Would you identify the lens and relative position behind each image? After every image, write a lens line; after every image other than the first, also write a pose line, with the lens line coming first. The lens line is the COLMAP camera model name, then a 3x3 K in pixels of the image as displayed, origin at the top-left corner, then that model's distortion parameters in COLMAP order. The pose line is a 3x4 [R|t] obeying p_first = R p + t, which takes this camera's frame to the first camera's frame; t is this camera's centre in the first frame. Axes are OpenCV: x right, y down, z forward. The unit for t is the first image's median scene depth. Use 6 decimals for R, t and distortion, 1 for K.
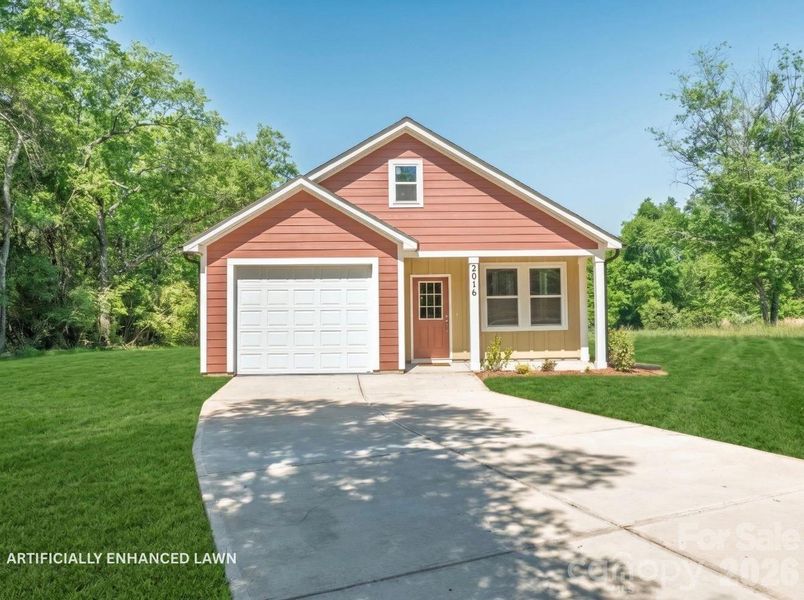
lens RADIAL K [[737.4, 0, 385.4], [0, 737.4, 297.8], [0, 0, 1]] dist [0.000559, -0.001894]
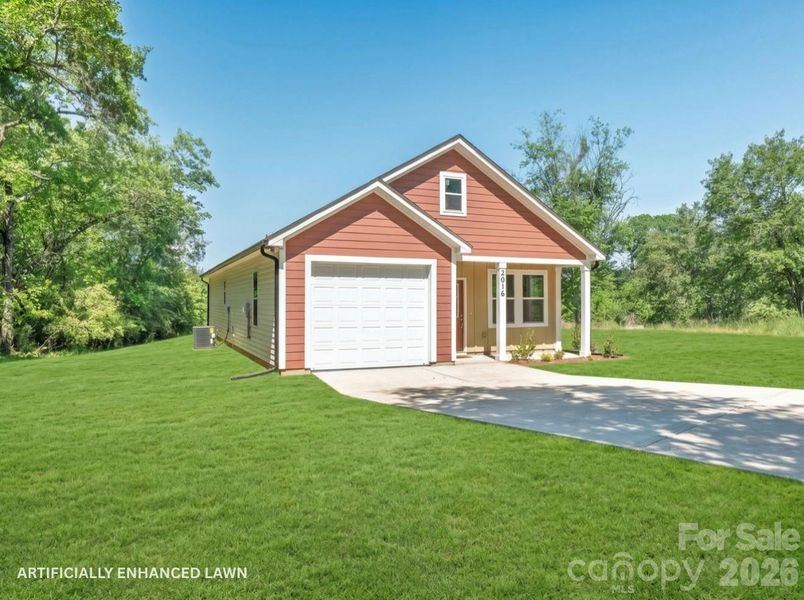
lens RADIAL K [[636.7, 0, 401.0], [0, 636.7, 312.2], [0, 0, 1]] dist [-0.004269, -0.000718]
pose [[0.913341, 0.004379, 0.407173, -0.434692], [-0.003752, 0.999990, -0.002338, 0.025626], [-0.407179, 0.000608, 0.913348, 0.152941]]
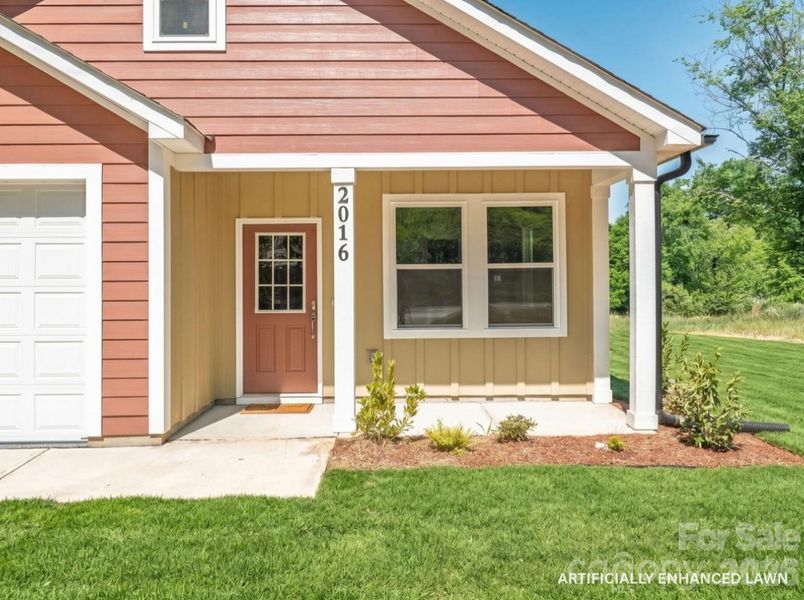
lens RADIAL K [[595.4, 0, 401.7], [0, 595.4, 280.2], [0, 0, 1]] dist [-0.003036, 0.000880]
pose [[0.999228, 0.006936, -0.038664, 0.167805], [-0.006914, 0.999976, 0.000718, 0.008356], [0.038668, -0.000450, 0.999252, 0.661902]]
